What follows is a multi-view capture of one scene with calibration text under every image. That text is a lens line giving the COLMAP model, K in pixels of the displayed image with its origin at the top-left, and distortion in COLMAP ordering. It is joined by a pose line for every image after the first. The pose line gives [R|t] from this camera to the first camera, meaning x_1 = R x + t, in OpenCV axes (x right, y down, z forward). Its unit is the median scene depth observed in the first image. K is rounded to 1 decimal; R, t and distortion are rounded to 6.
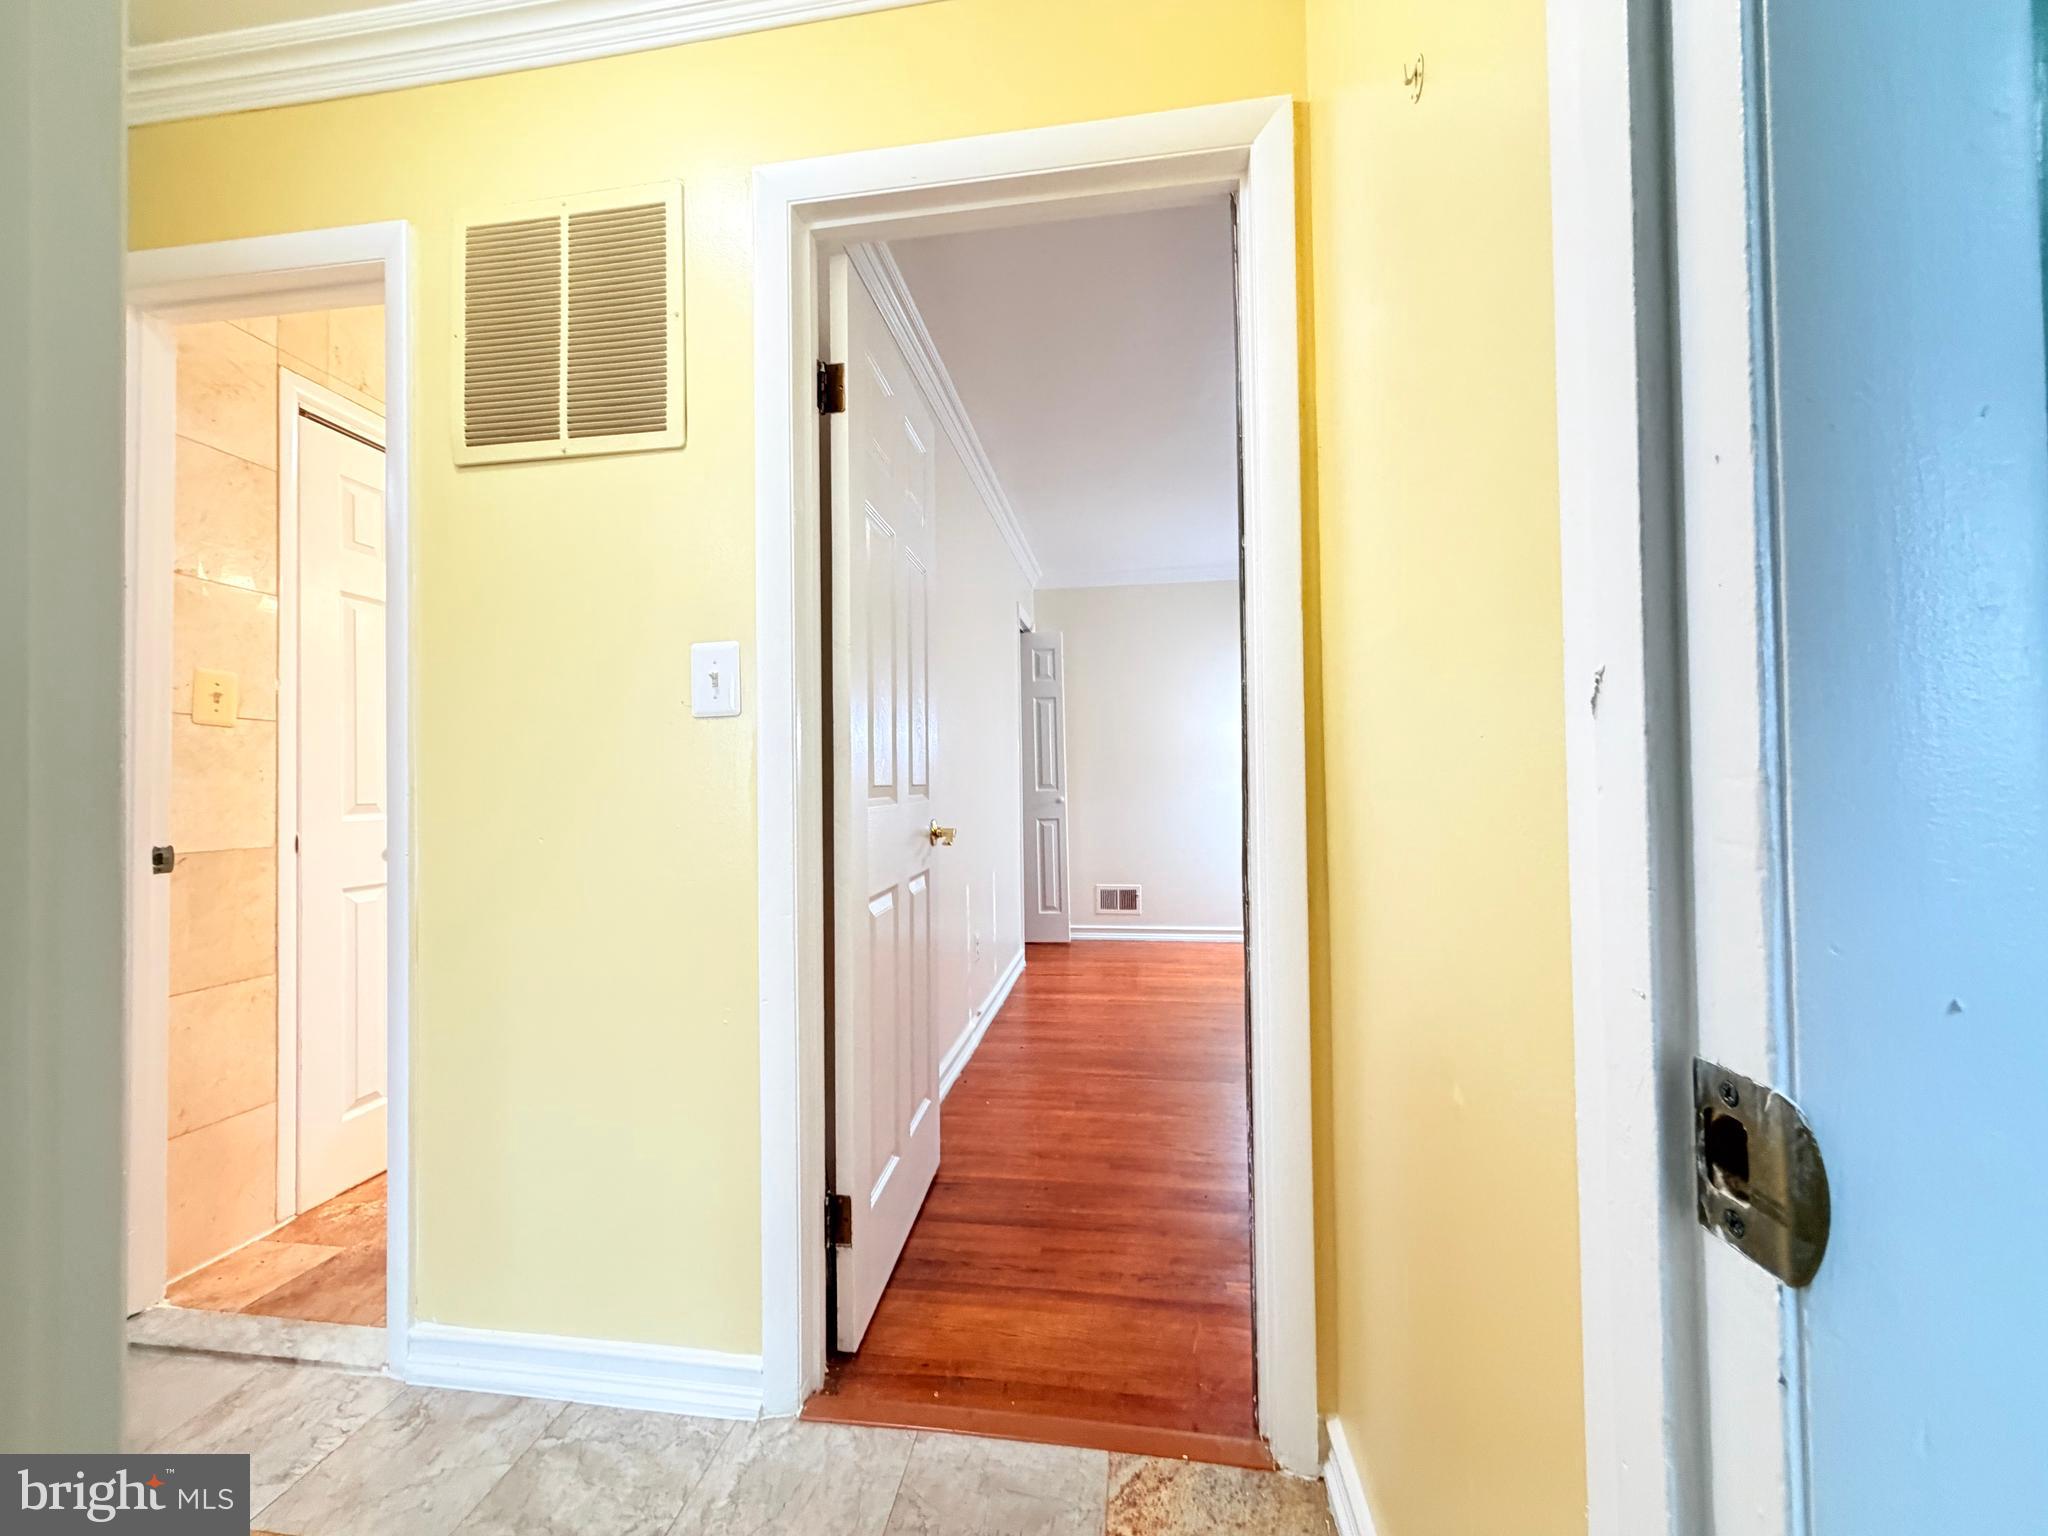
lens RADIAL K [[816.9, 0, 1021.2], [0, 816.9, 767.3], [0, 0, 1]] dist [0.000585, -0.000217]
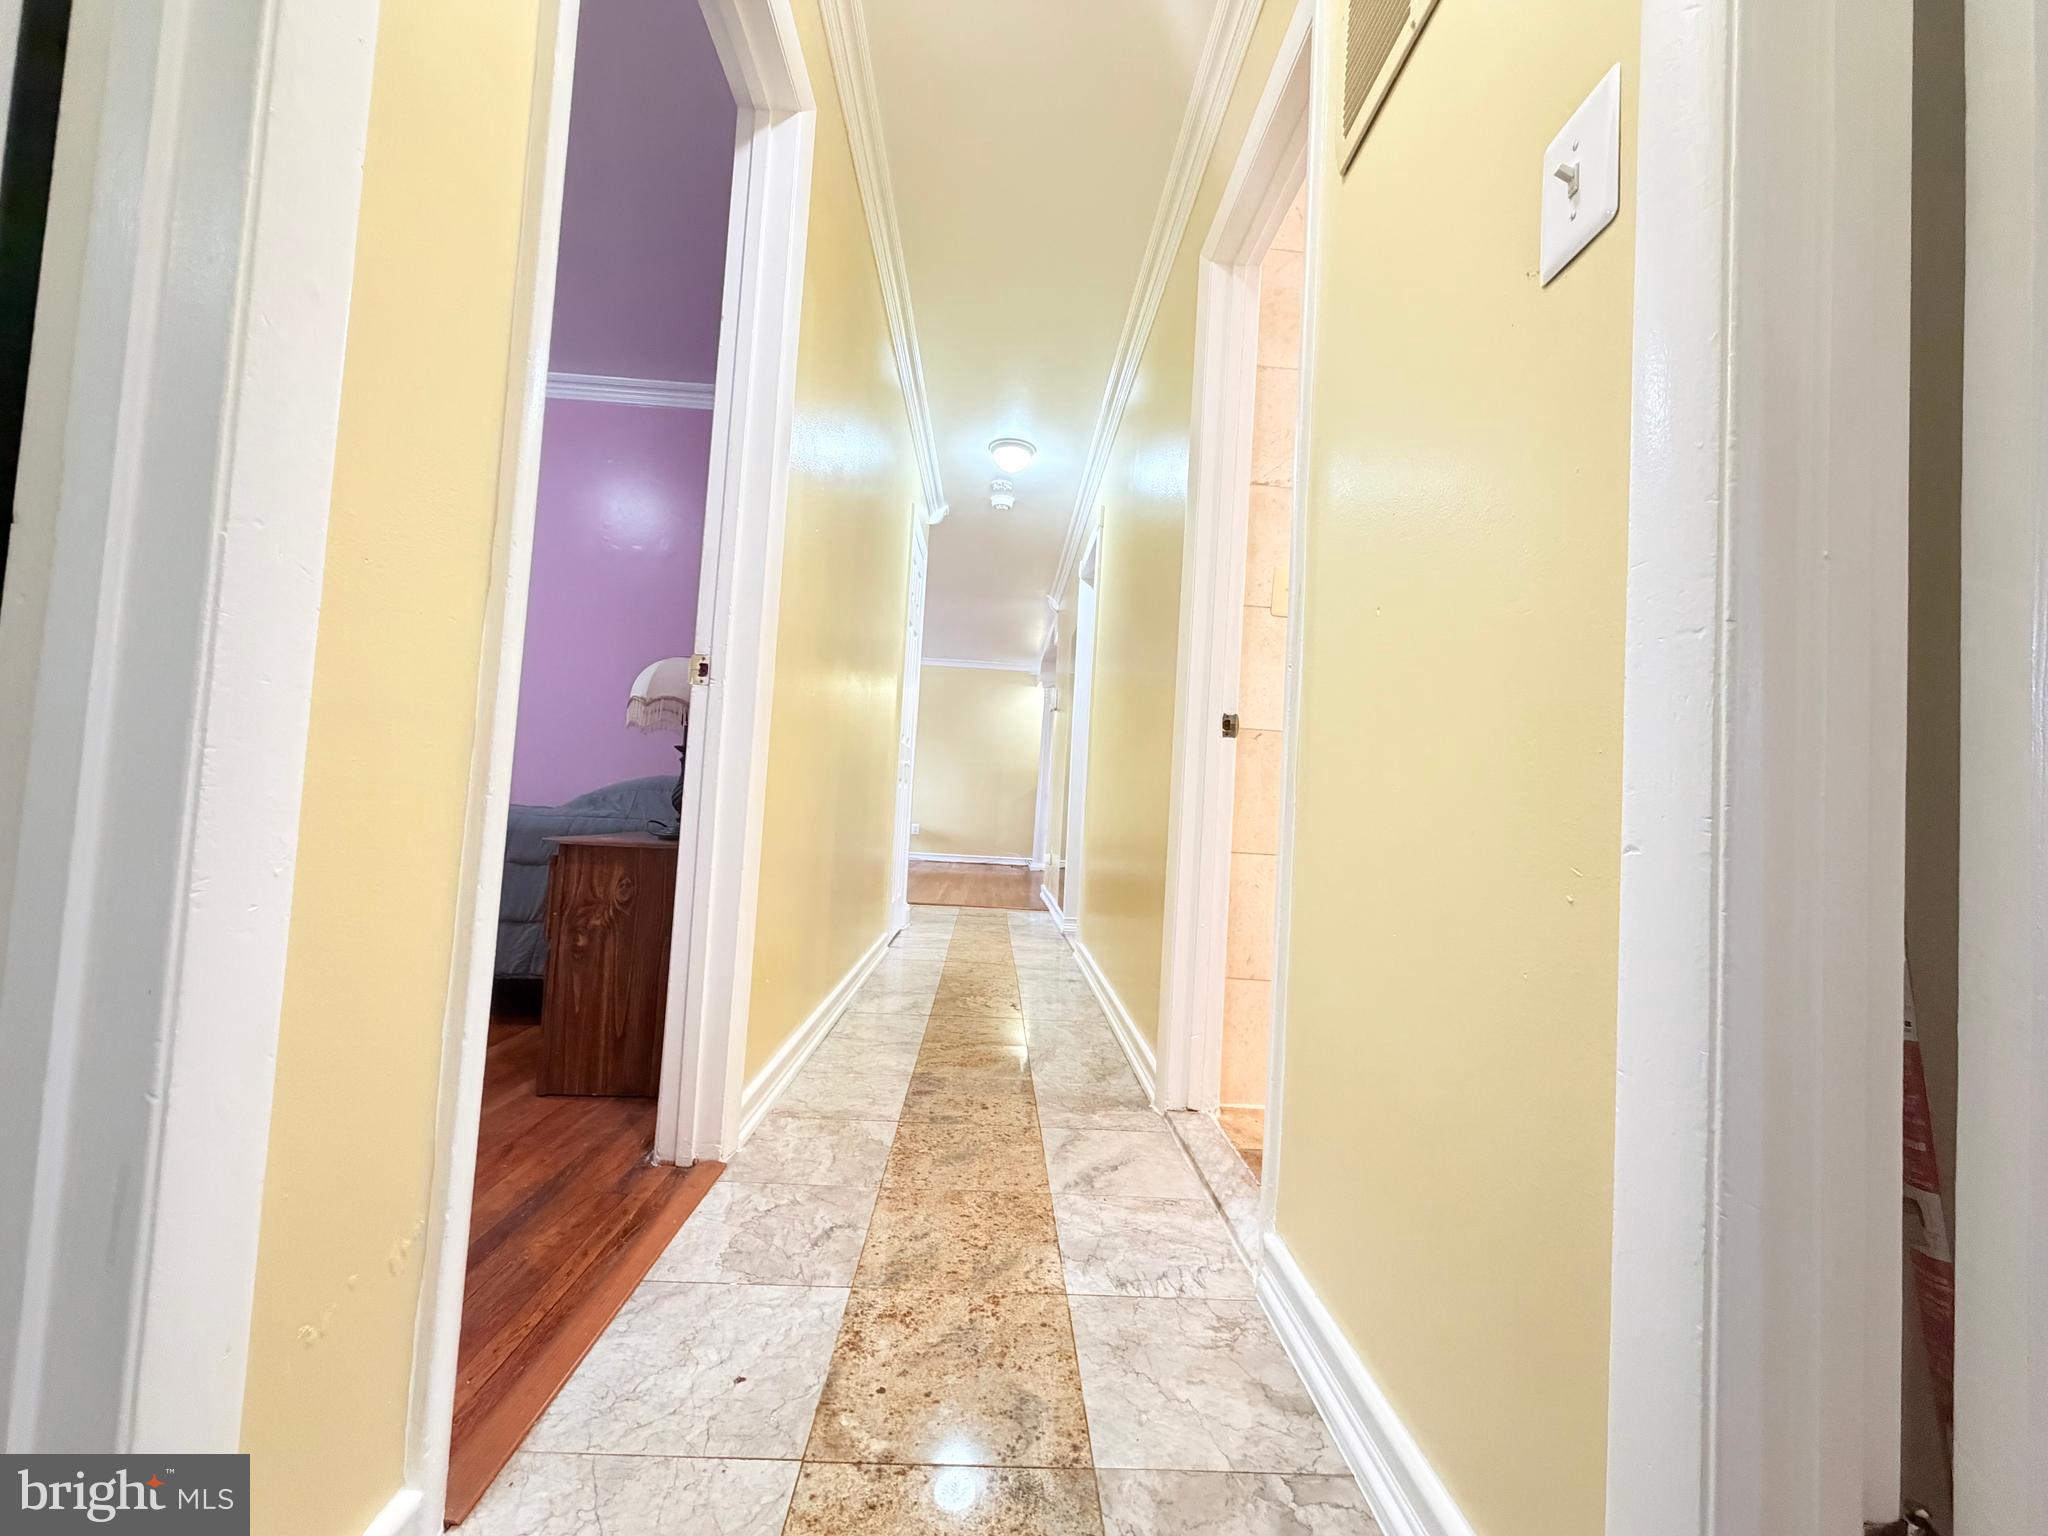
lens RADIAL K [[816.9, 0, 1021.2], [0, 816.9, 767.3], [0, 0, 1]] dist [0.000585, -0.000217]
pose [[0.178116, -0.023017, -0.983740, 0.033012], [-0.043460, 0.998567, -0.031233, 0.264455], [0.983049, 0.048316, 0.176860, 0.612204]]
